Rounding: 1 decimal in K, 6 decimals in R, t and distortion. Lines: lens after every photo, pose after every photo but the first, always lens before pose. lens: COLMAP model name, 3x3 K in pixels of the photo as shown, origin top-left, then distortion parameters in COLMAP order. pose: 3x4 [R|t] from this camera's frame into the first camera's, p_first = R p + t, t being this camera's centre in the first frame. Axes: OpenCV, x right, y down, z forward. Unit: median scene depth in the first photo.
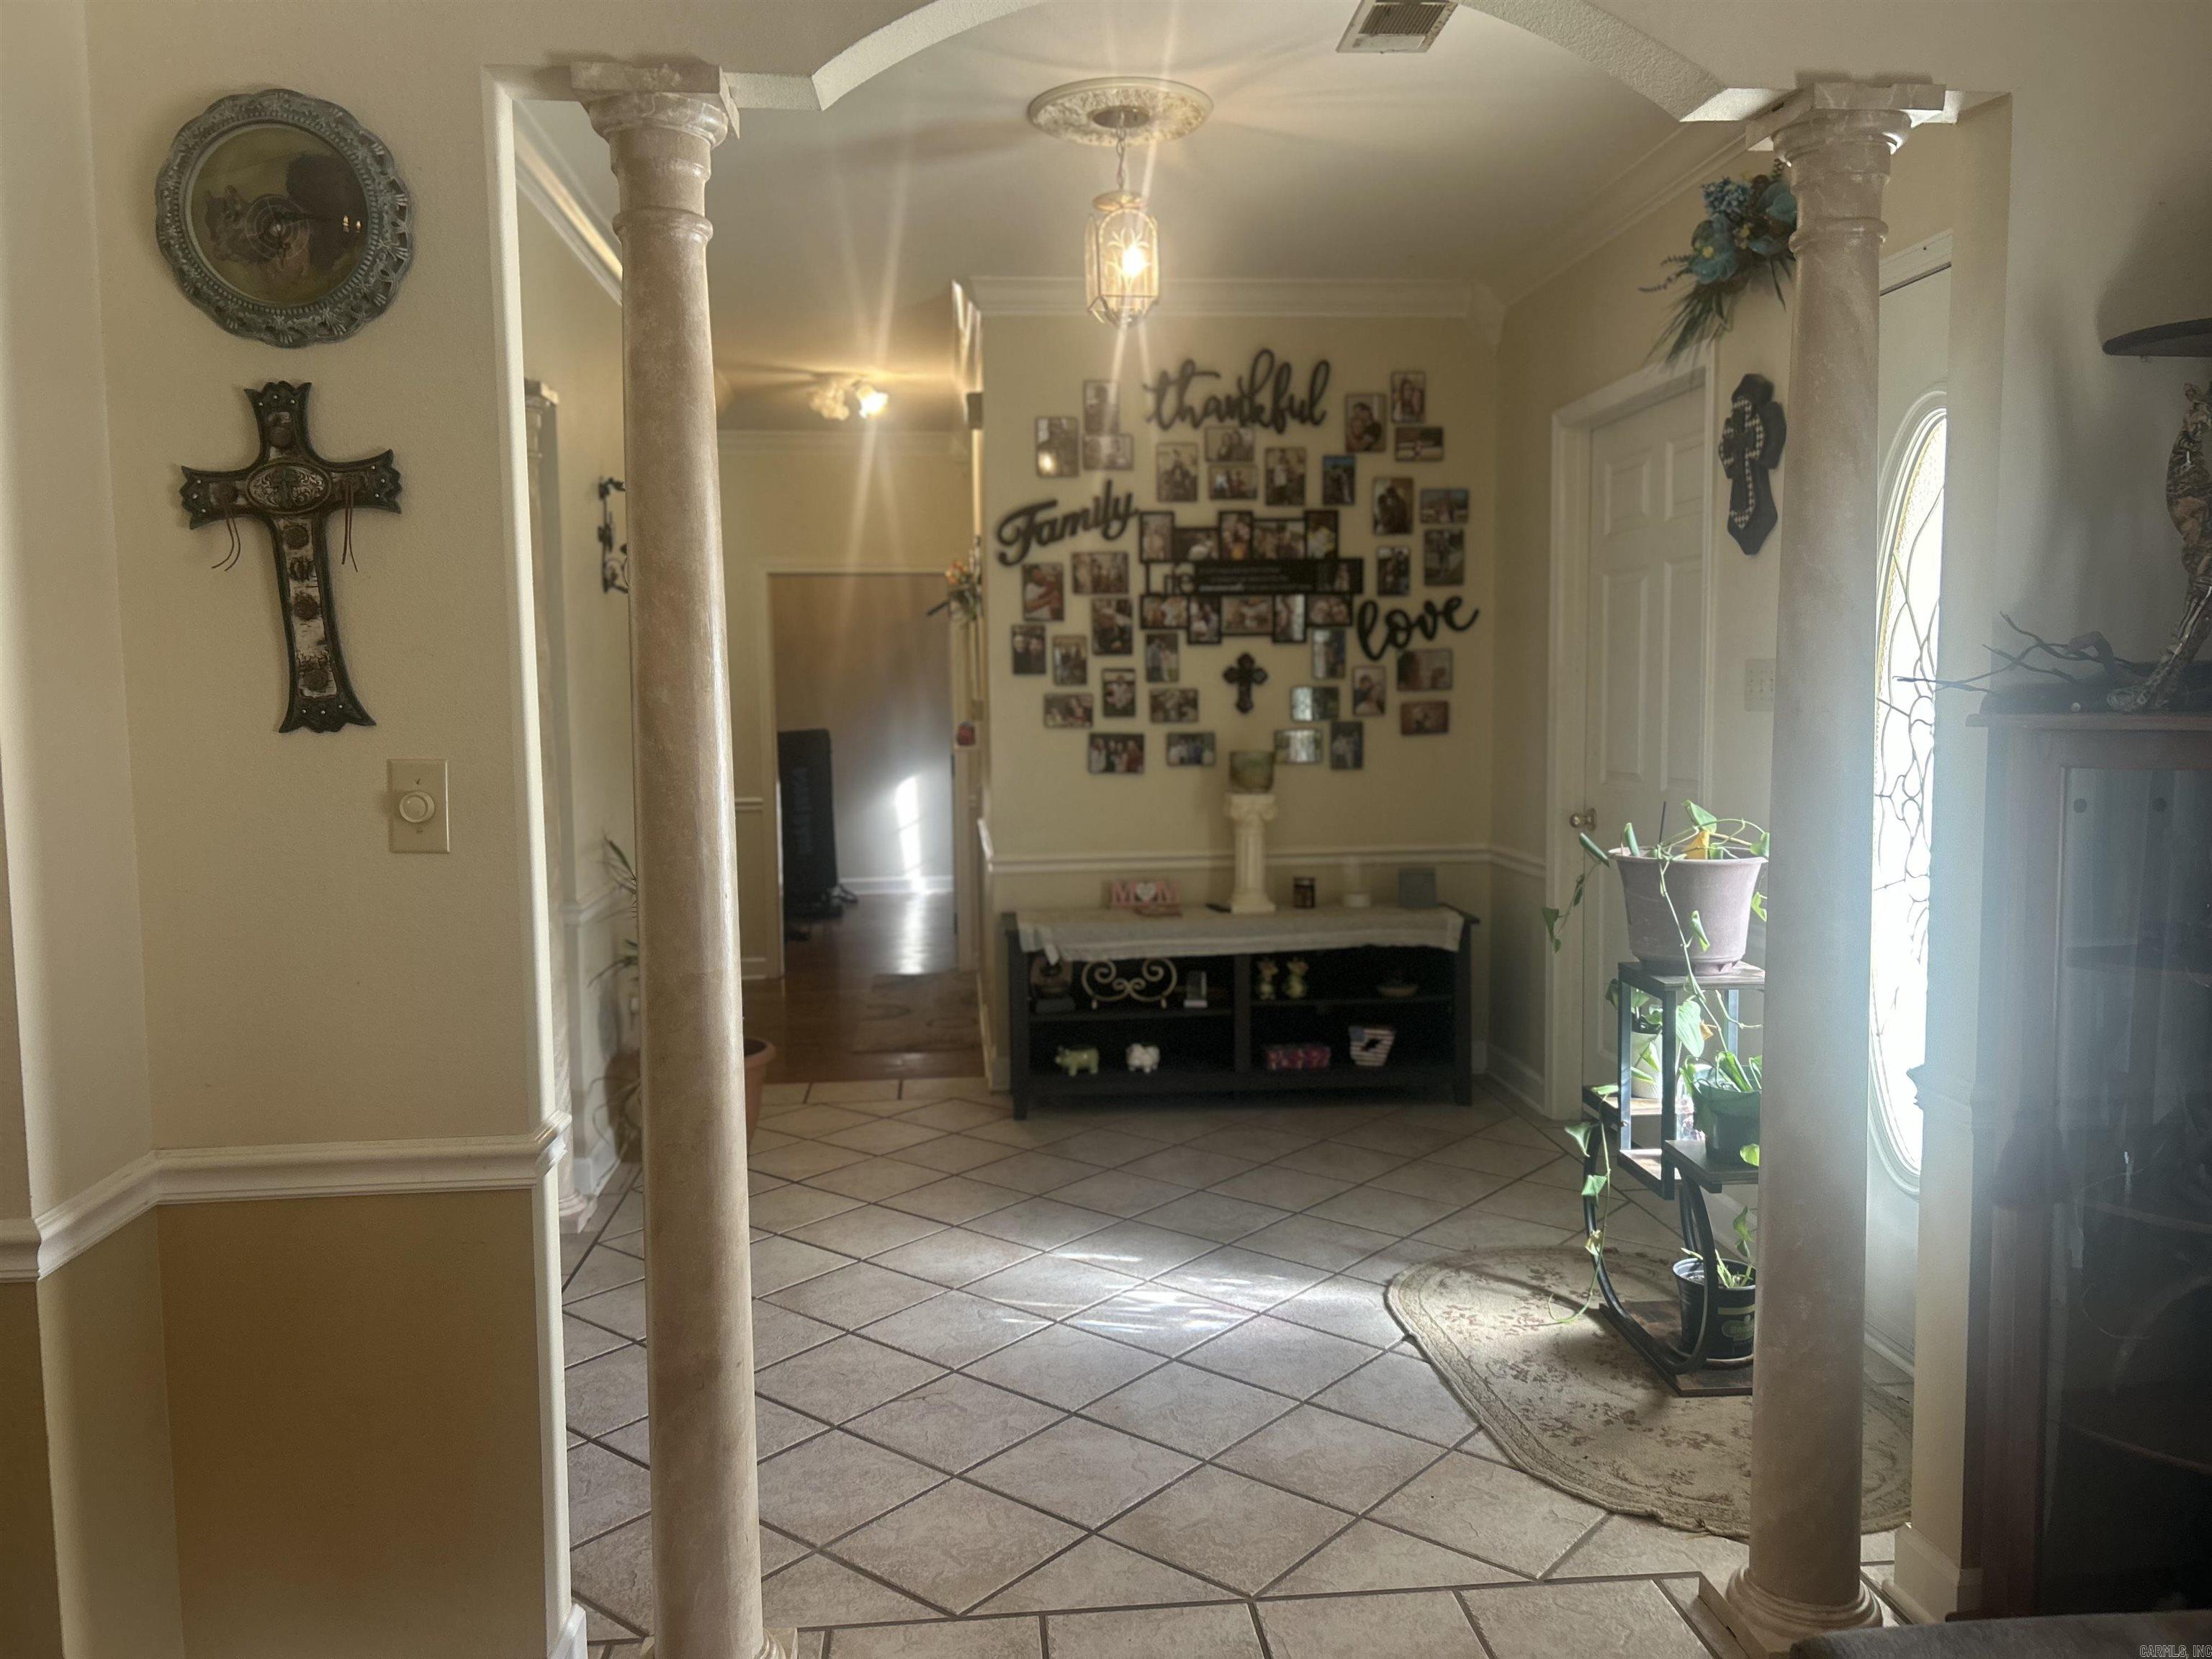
lens RADIAL K [[1655.1, 0, 1105.7], [0, 1655.1, 847.8], [0, 0, 1]] dist [0.031038, -0.040811]
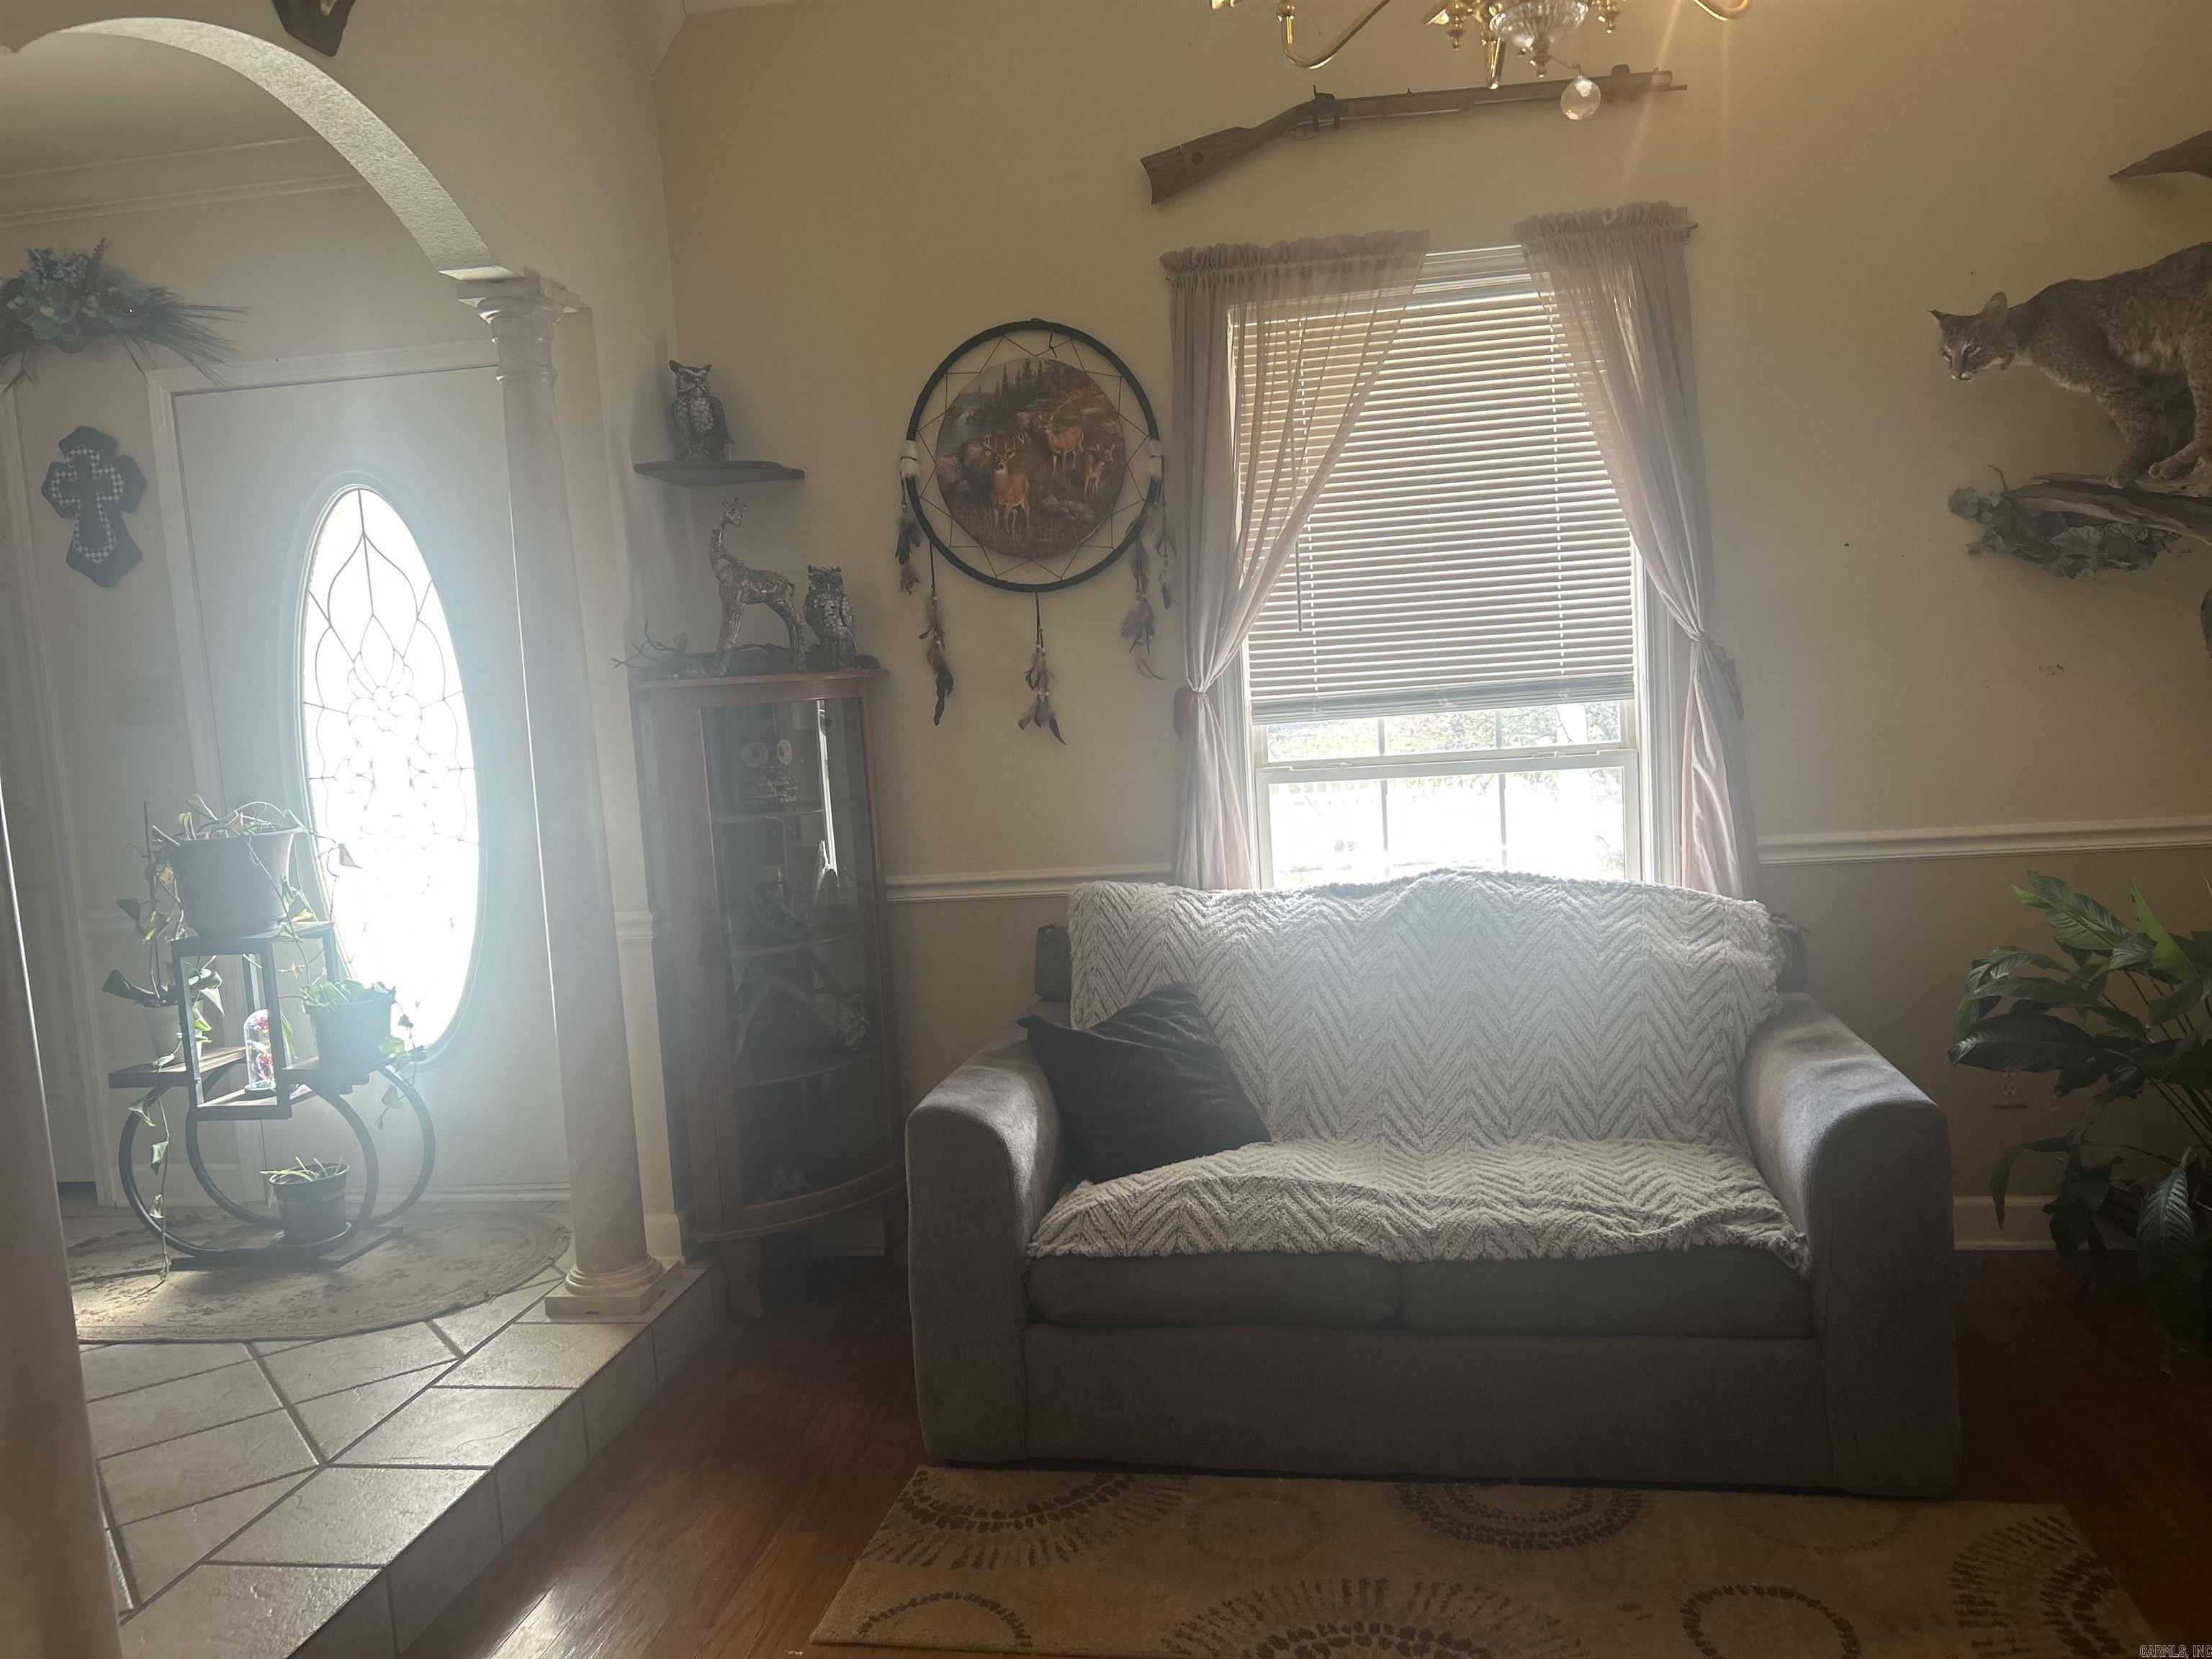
lens RADIAL K [[1655.1, 0, 1105.7], [0, 1655.1, 847.8], [0, 0, 1]] dist [0.031038, -0.040811]
pose [[0.242599, -0.102143, 0.964734, -0.649416], [0.148844, 0.986586, 0.067028, 0.026872], [-0.958640, 0.127334, 0.254549, 0.104936]]
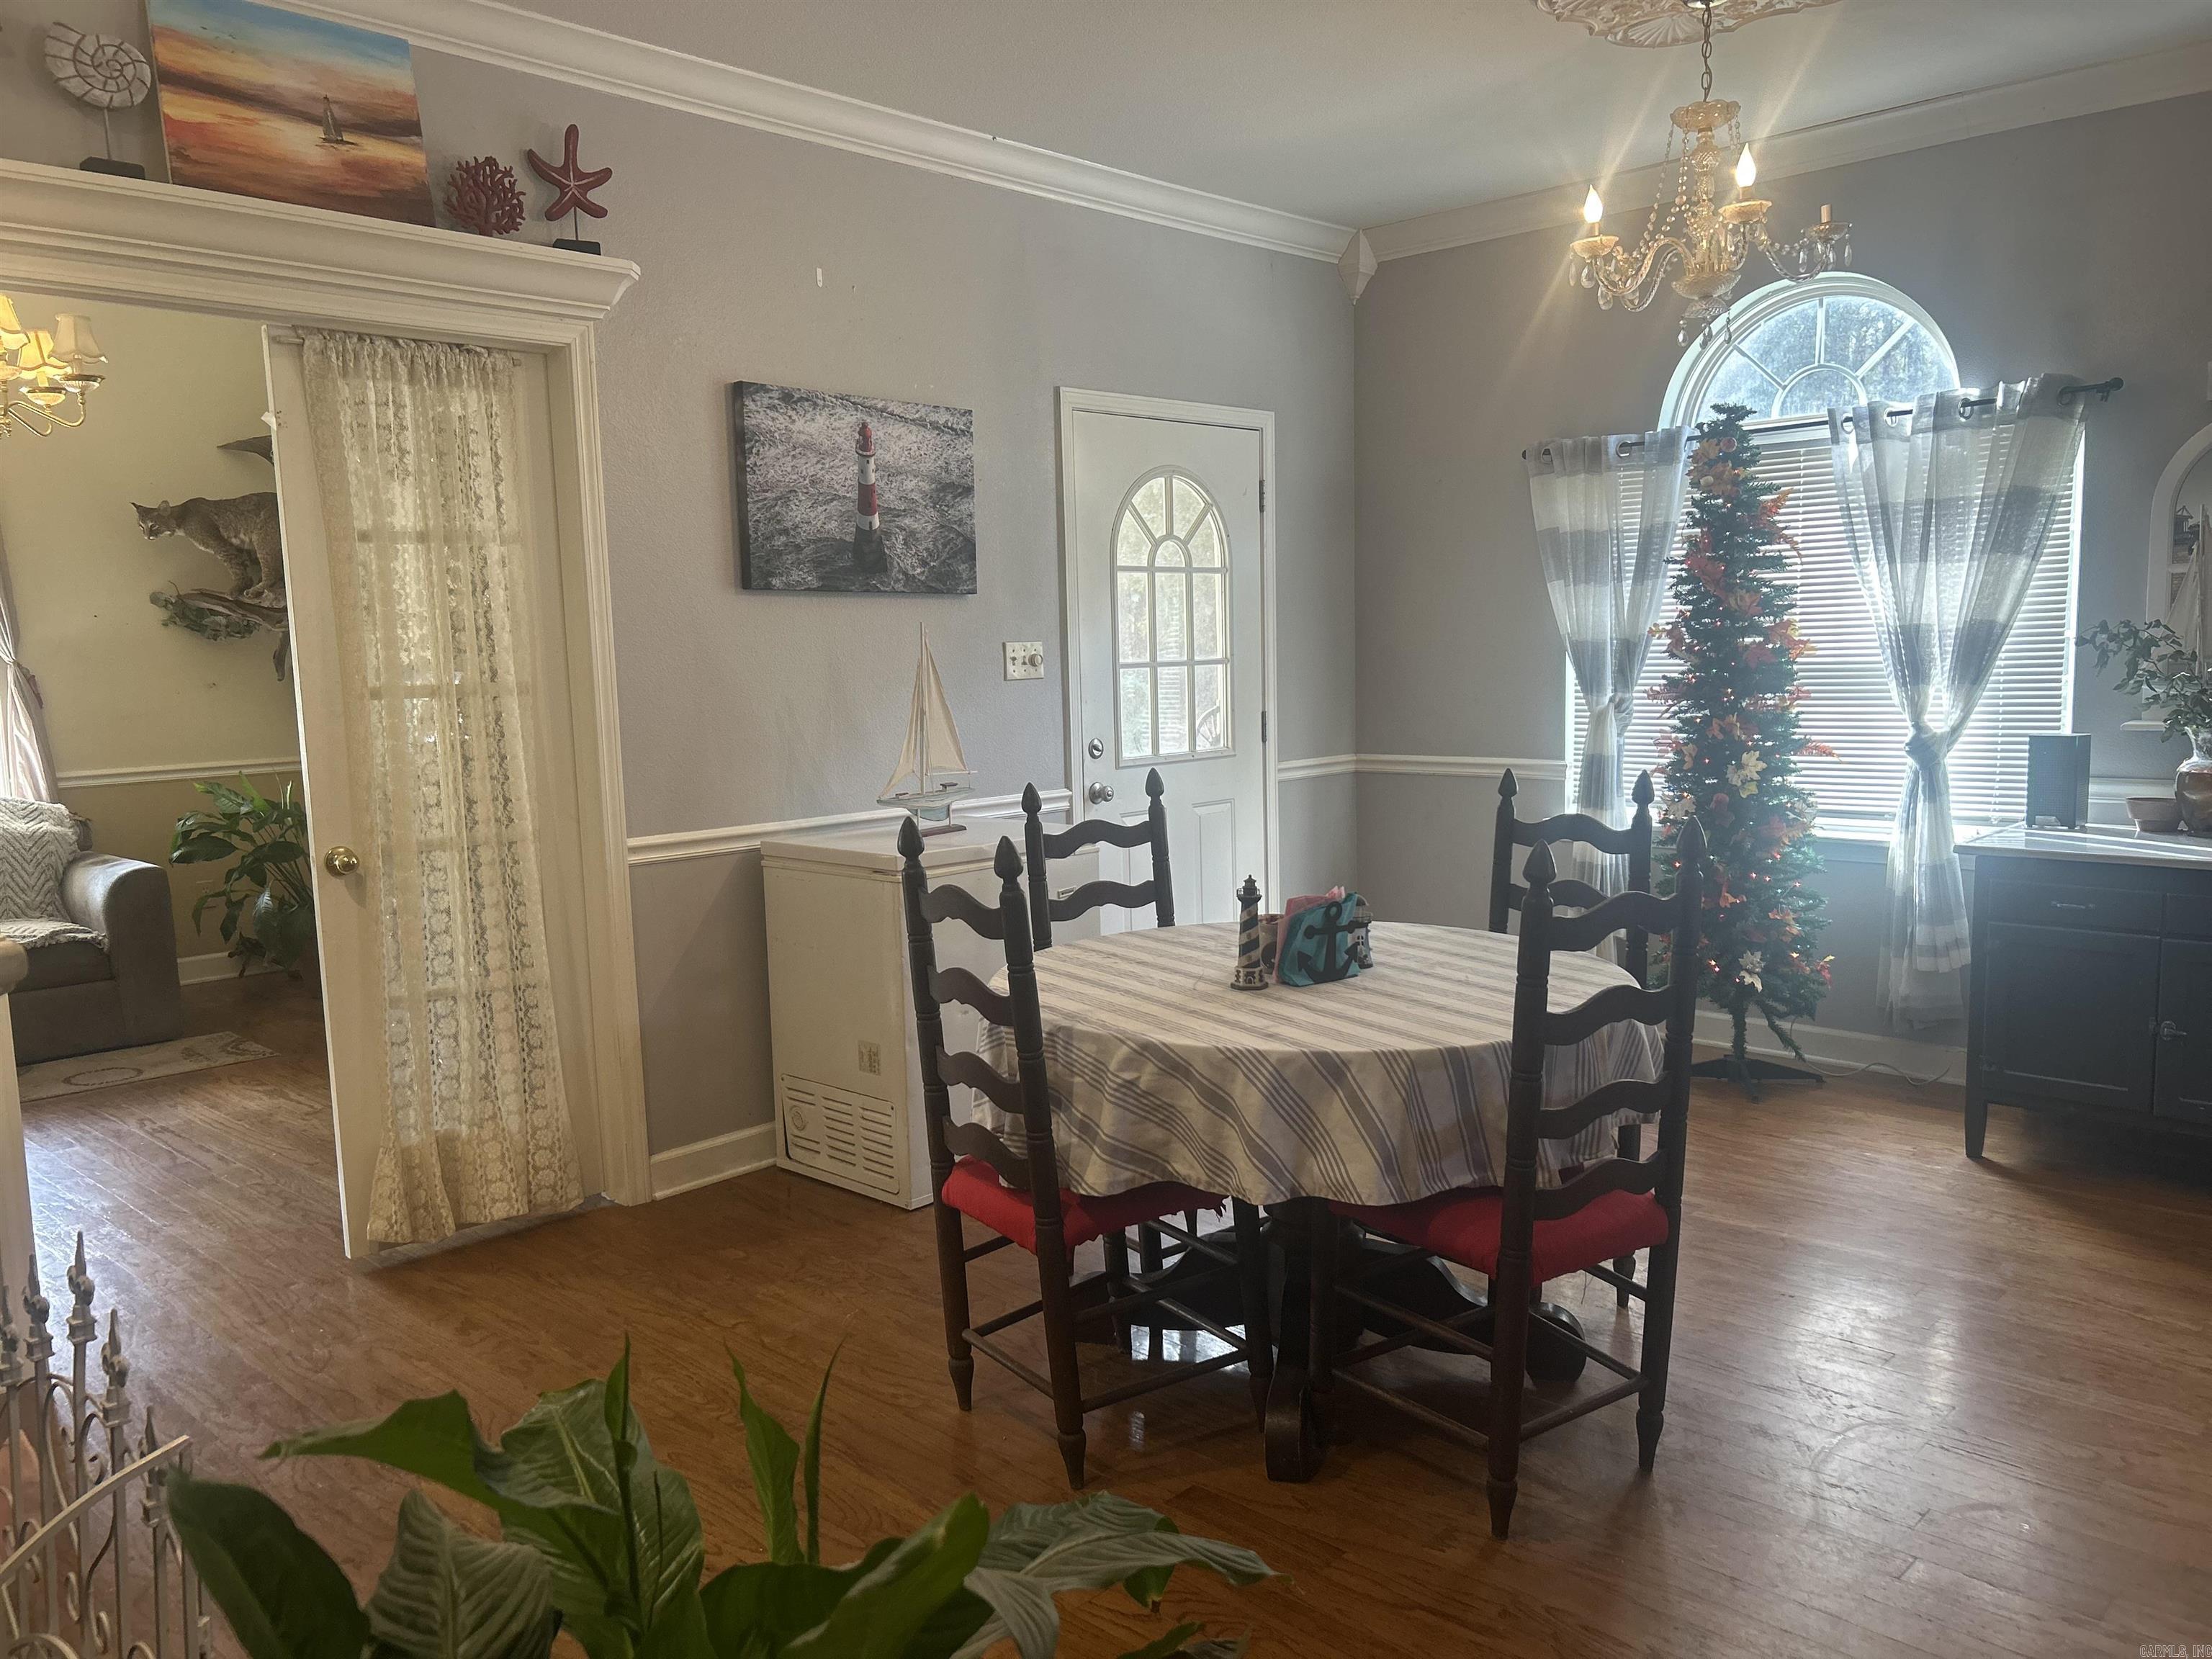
lens RADIAL K [[1655.1, 0, 1105.7], [0, 1655.1, 847.8], [0, 0, 1]] dist [0.031038, -0.040811]
pose [[-0.660078, -0.068214, 0.748093, -1.859787], [0.099899, 0.979052, 0.177419, 0.015730], [-0.744524, 0.191845, -0.639436, 0.335873]]
